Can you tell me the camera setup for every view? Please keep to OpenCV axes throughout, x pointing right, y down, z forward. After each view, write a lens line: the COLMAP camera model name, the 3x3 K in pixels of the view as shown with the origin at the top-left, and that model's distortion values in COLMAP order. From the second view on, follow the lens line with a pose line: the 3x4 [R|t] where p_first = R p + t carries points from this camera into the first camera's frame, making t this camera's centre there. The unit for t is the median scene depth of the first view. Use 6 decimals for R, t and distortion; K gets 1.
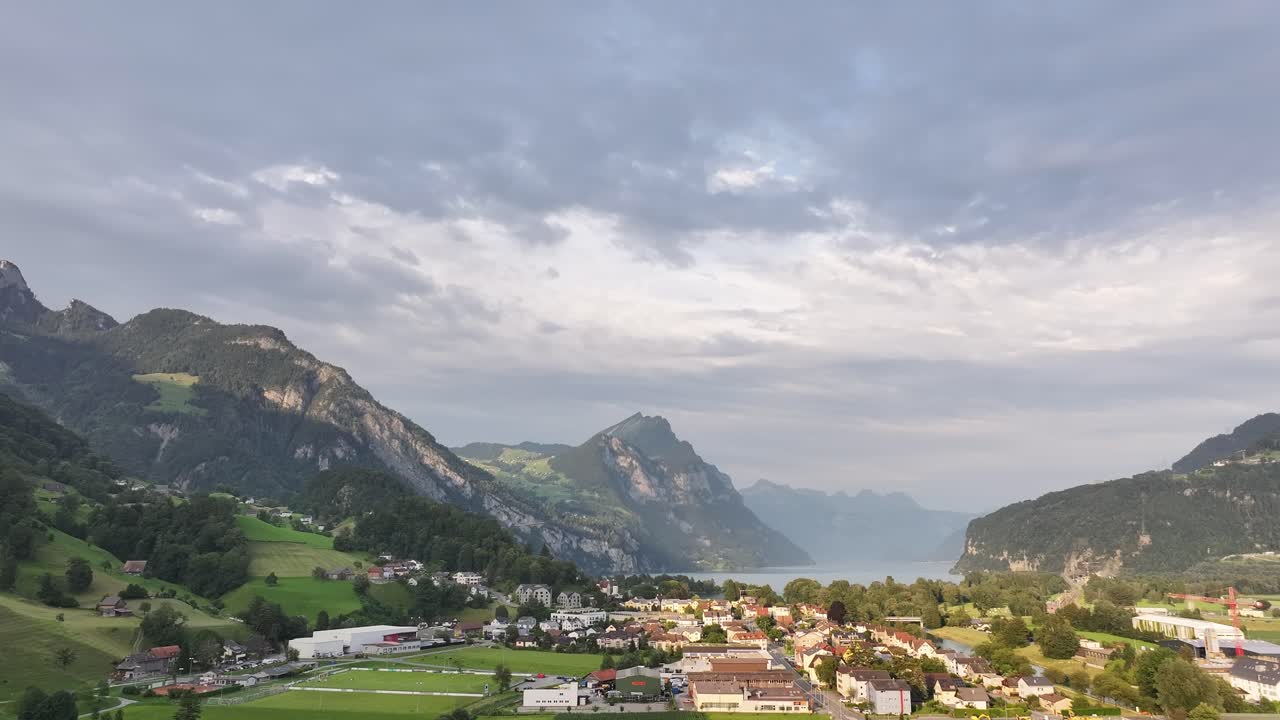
lens RADIAL K [[955.3, 0, 650.5], [0, 955.3, 358.1], [0, 0, 1]] dist [0.049605, -0.025690]
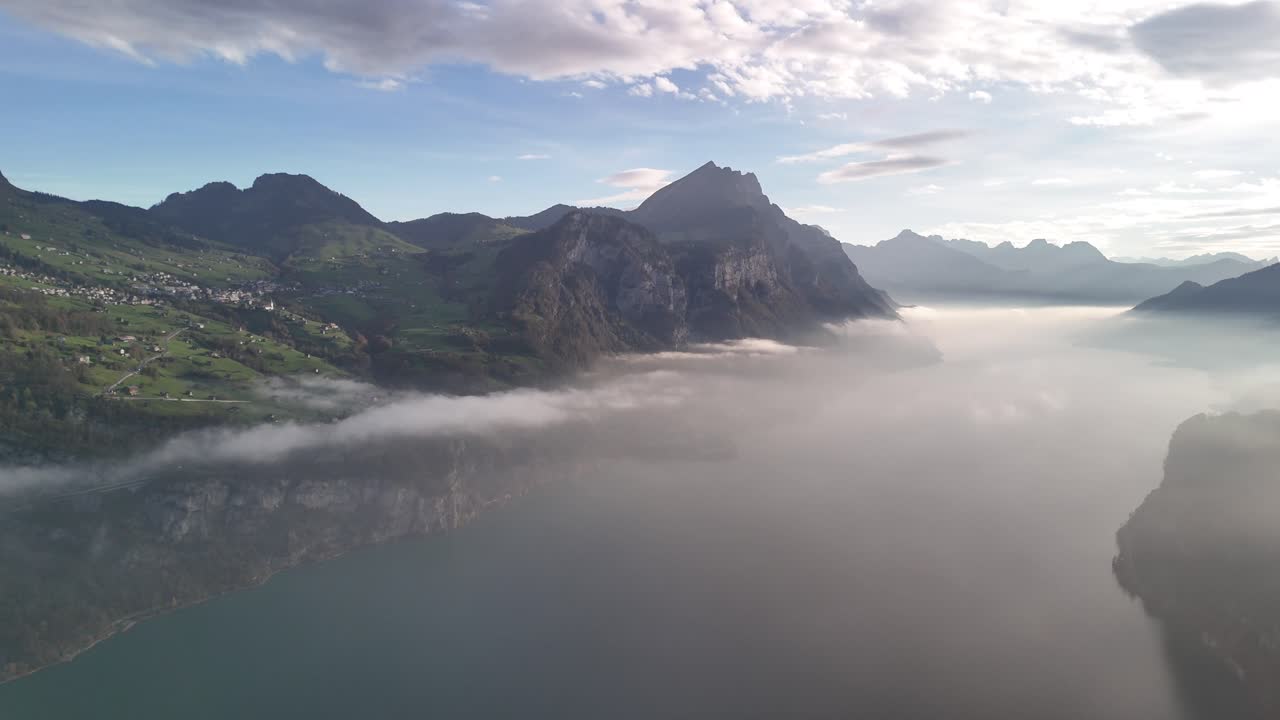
lens RADIAL K [[955.3, 0, 645.2], [0, 955.3, 356.8], [0, 0, 1]] dist [0.049605, -0.025690]
pose [[0.984898, 0.017760, -0.172224, 0.184088], [0.028790, 0.964075, 0.264064, 0.004880], [0.170727, -0.265034, 0.949004, 0.598574]]
